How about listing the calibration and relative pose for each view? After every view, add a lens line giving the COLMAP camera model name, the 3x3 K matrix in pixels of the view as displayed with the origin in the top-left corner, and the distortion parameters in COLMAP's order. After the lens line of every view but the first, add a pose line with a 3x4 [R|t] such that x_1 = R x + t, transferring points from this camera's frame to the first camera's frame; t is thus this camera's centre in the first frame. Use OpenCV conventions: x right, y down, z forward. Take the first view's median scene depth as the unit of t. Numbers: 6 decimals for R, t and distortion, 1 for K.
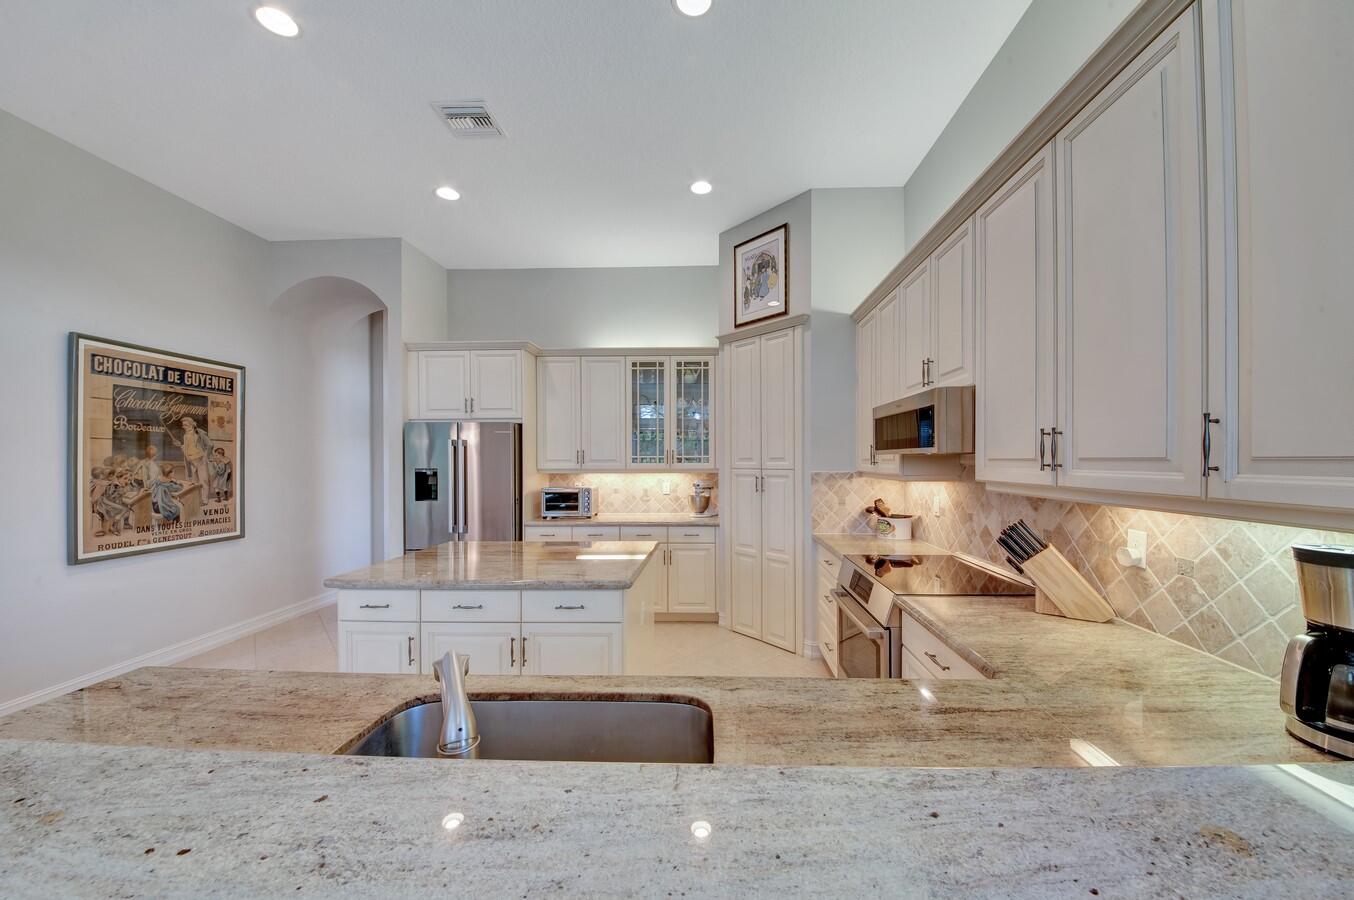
lens RADIAL K [[477.5, 0, 697.7], [0, 477.5, 454.1], [0, 0, 1]] dist [0.009539, -0.014795]
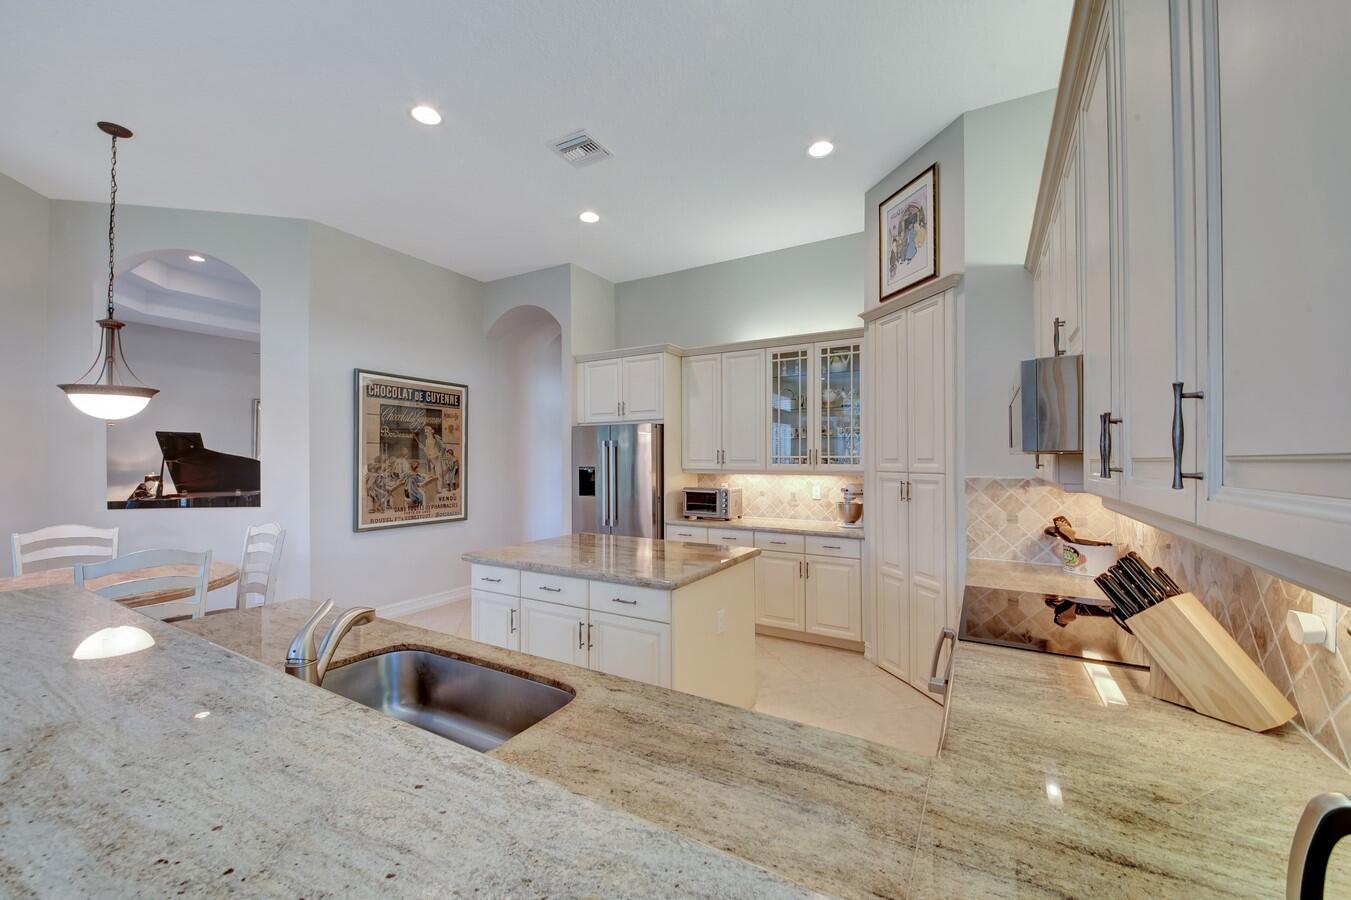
lens RADIAL K [[524.4, 0, 680.4], [0, 524.4, 453.1], [0, 0, 1]] dist [0.023498, -0.016656]
pose [[0.882132, -0.001558, -0.470999, 0.218043], [0.000467, 0.999997, -0.002433, 0.000872], [0.471002, 0.001926, 0.882130, 0.030008]]
